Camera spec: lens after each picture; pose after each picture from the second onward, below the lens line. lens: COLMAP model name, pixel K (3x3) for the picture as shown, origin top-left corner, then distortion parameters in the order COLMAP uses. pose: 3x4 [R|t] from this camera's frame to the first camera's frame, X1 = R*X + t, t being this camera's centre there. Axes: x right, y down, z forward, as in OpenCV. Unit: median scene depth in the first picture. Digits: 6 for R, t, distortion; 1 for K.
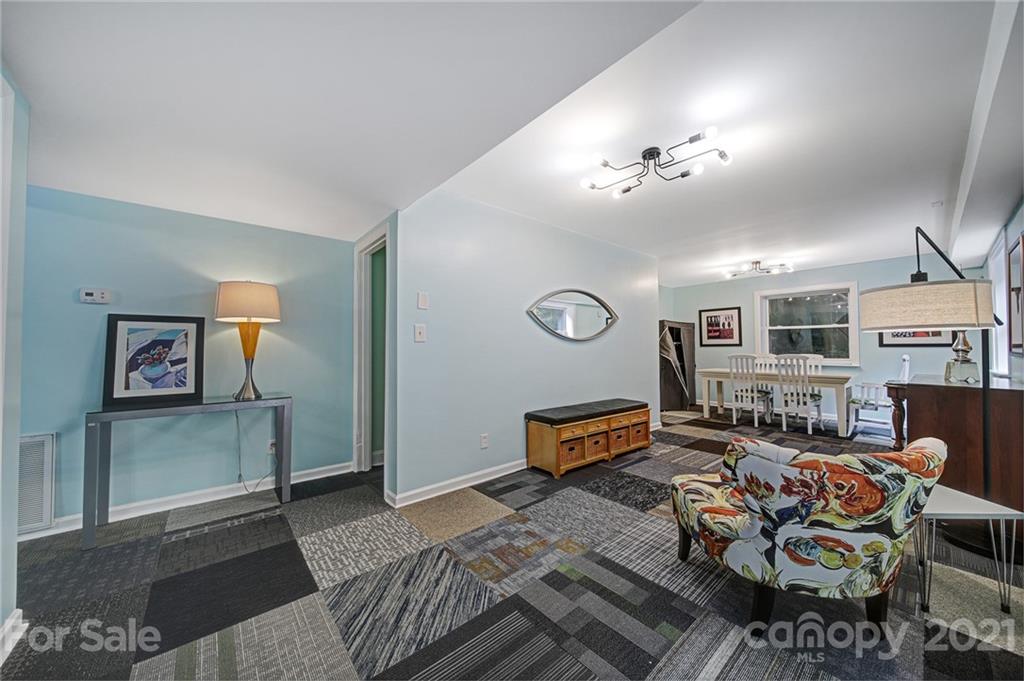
lens RADIAL K [[358.4, 0, 511.7], [0, 358.4, 341.5], [0, 0, 1]] dist [0.000118, -0.000570]
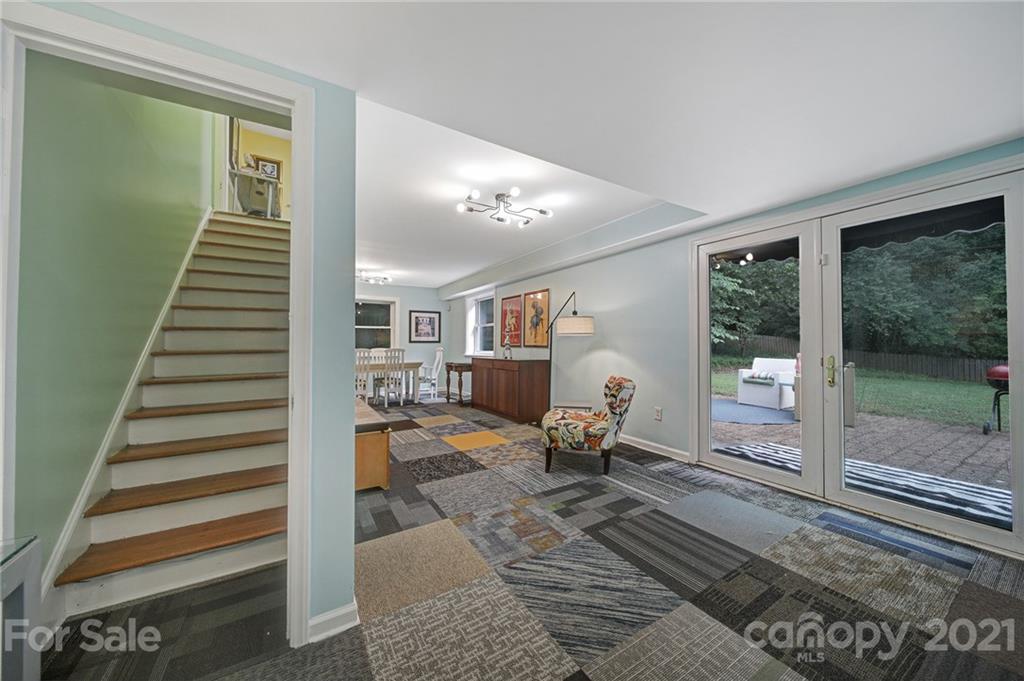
lens RADIAL K [[358.4, 0, 514.7], [0, 358.4, 338.5], [0, 0, 1]] dist [0.000118, -0.000570]
pose [[0.140858, 0.020700, 0.989813, -1.130943], [-0.020642, 0.999625, -0.017968, 0.036442], [-0.989815, -0.017901, 0.141233, 0.915809]]
